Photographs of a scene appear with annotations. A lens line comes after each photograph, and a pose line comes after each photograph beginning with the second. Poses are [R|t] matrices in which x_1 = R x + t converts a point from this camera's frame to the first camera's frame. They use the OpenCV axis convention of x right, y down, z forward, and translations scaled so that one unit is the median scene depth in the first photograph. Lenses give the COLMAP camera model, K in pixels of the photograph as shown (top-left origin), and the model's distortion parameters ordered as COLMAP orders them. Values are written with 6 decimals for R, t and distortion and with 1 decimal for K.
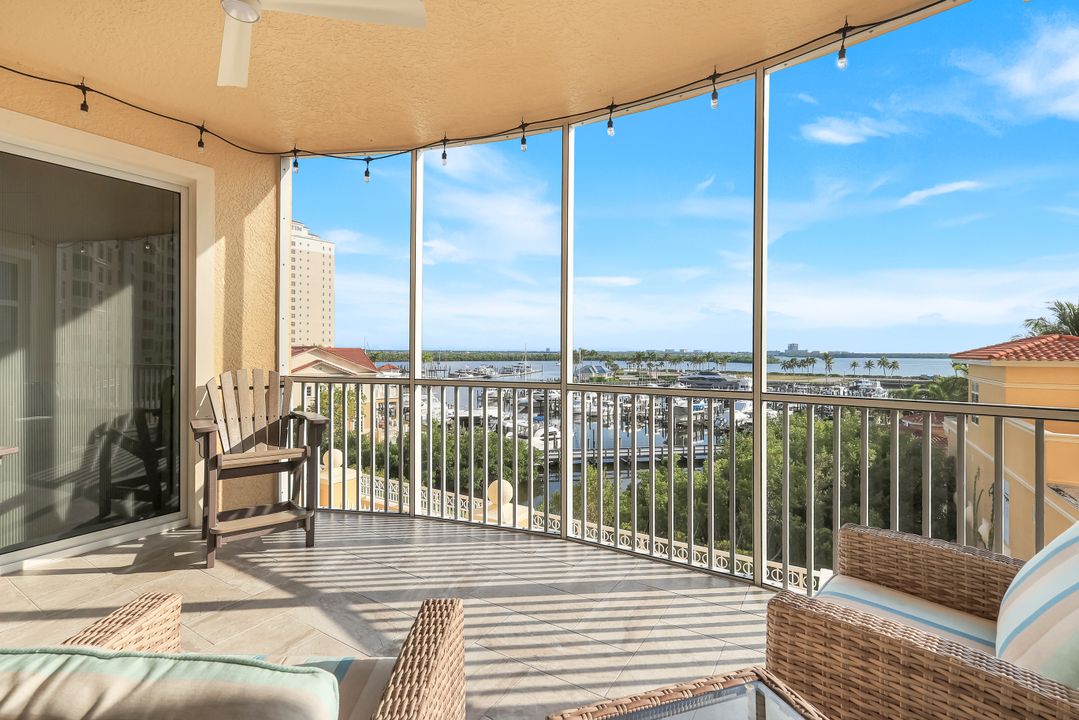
lens RADIAL K [[482.0, 0, 540.3], [0, 482.0, 350.6], [0, 0, 1]] dist [0.002639, 0.001348]
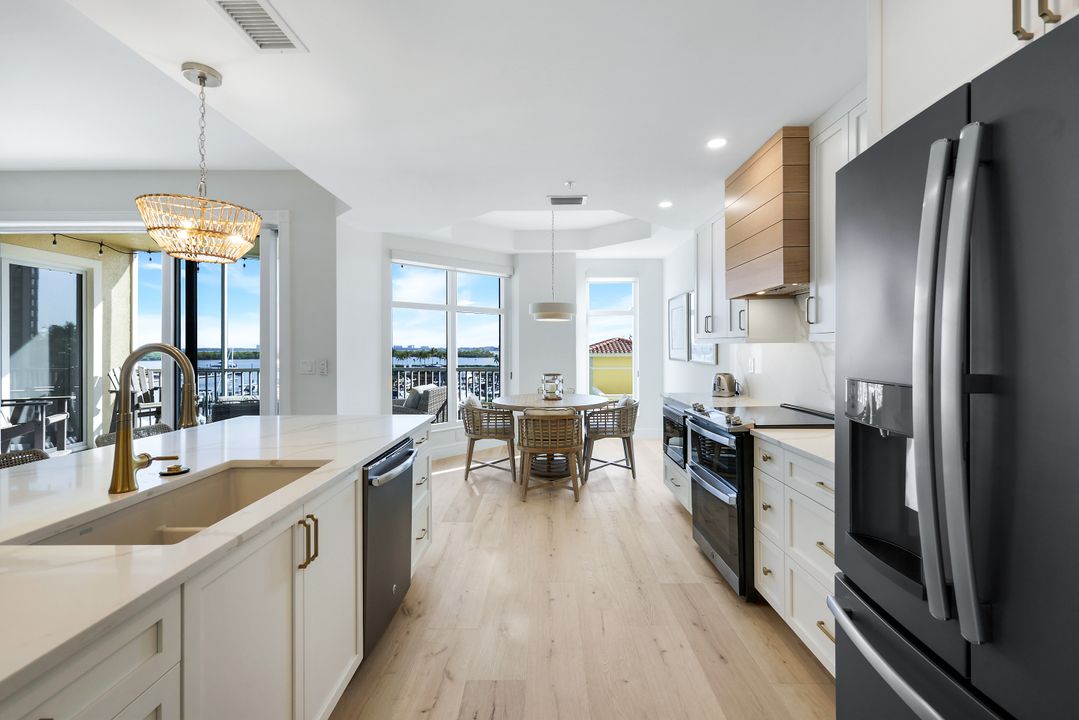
lens RADIAL K [[471.2, 0, 538.6], [0, 471.2, 352.8], [0, 0, 1]] dist [0.000265, 0.000154]
pose [[0.851093, -0.012576, 0.524865, -0.031268], [0.005395, 0.999870, 0.015210, -0.005833], [-0.524987, -0.010113, 0.851050, -0.246372]]
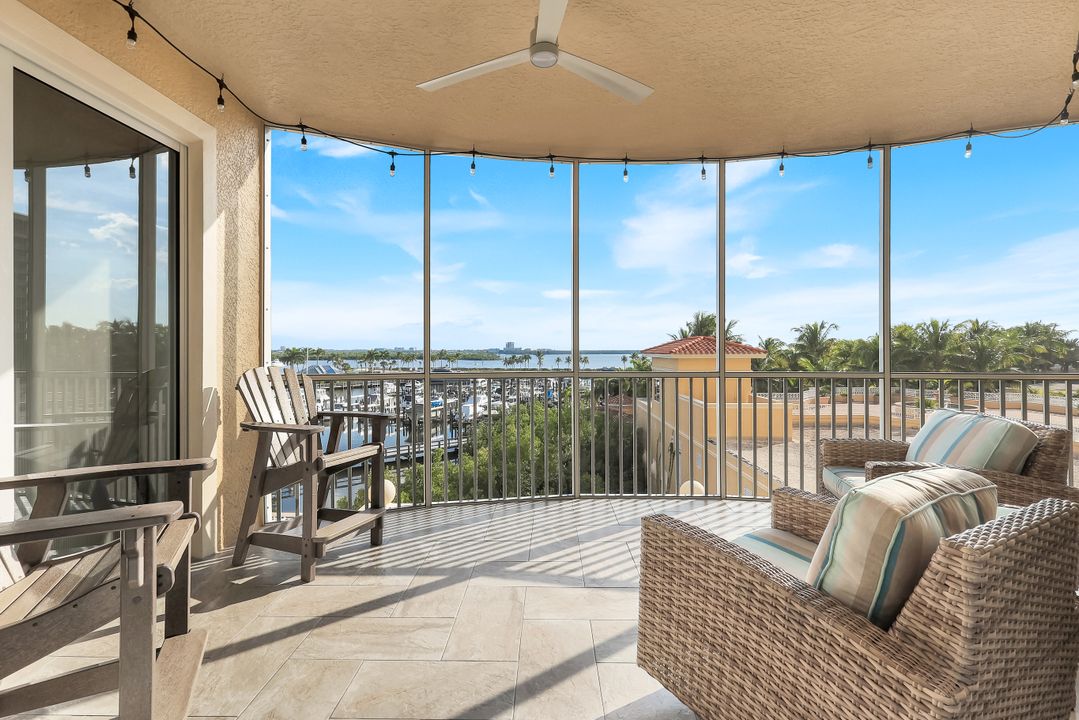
lens RADIAL K [[487.3, 0, 538.6], [0, 487.3, 349.4], [0, 0, 1]] dist [0.000420, 0.000574]
pose [[0.857305, -0.004801, 0.514787, -0.104782], [0.004040, 0.999988, 0.002598, 0.001055], [-0.514794, -0.000147, 0.857314, -0.002602]]
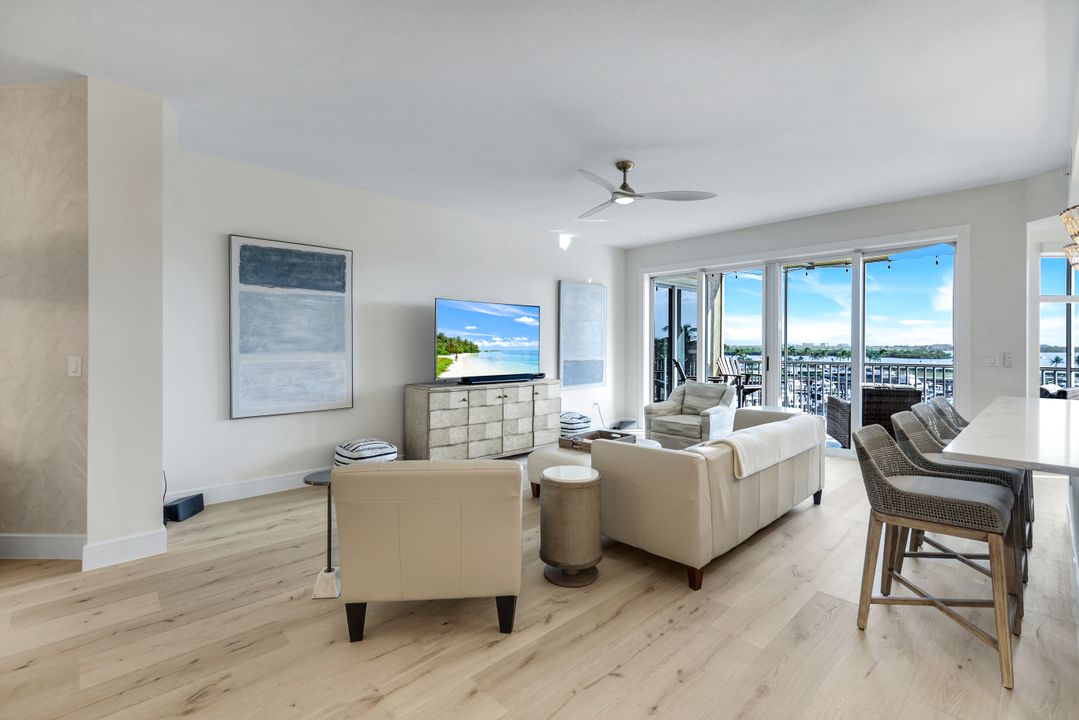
lens RADIAL K [[482.0, 0, 540.3], [0, 482.0, 350.6], [0, 0, 1]] dist [0.002639, 0.001348]
pose [[0.970266, -0.001125, -0.242039, -0.155386], [0.003969, 0.999929, 0.011262, -0.005308], [0.242009, -0.011888, 0.970201, -0.298902]]
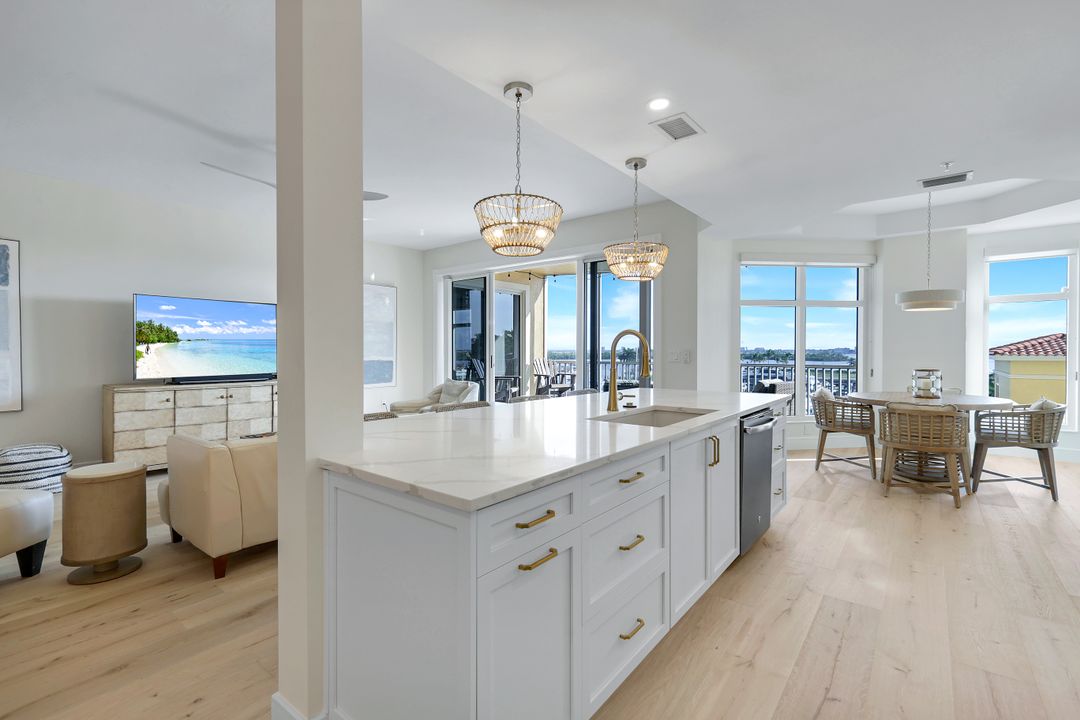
lens RADIAL K [[480.6, 0, 541.9], [0, 480.6, 355.5], [0, 0, 1]] dist [0.001906, 0.000158]
pose [[0.994014, -0.004702, -0.109154, -0.050981], [0.006121, 0.999901, 0.012673, -0.001608], [0.109084, -0.013266, 0.993944, -0.284781]]
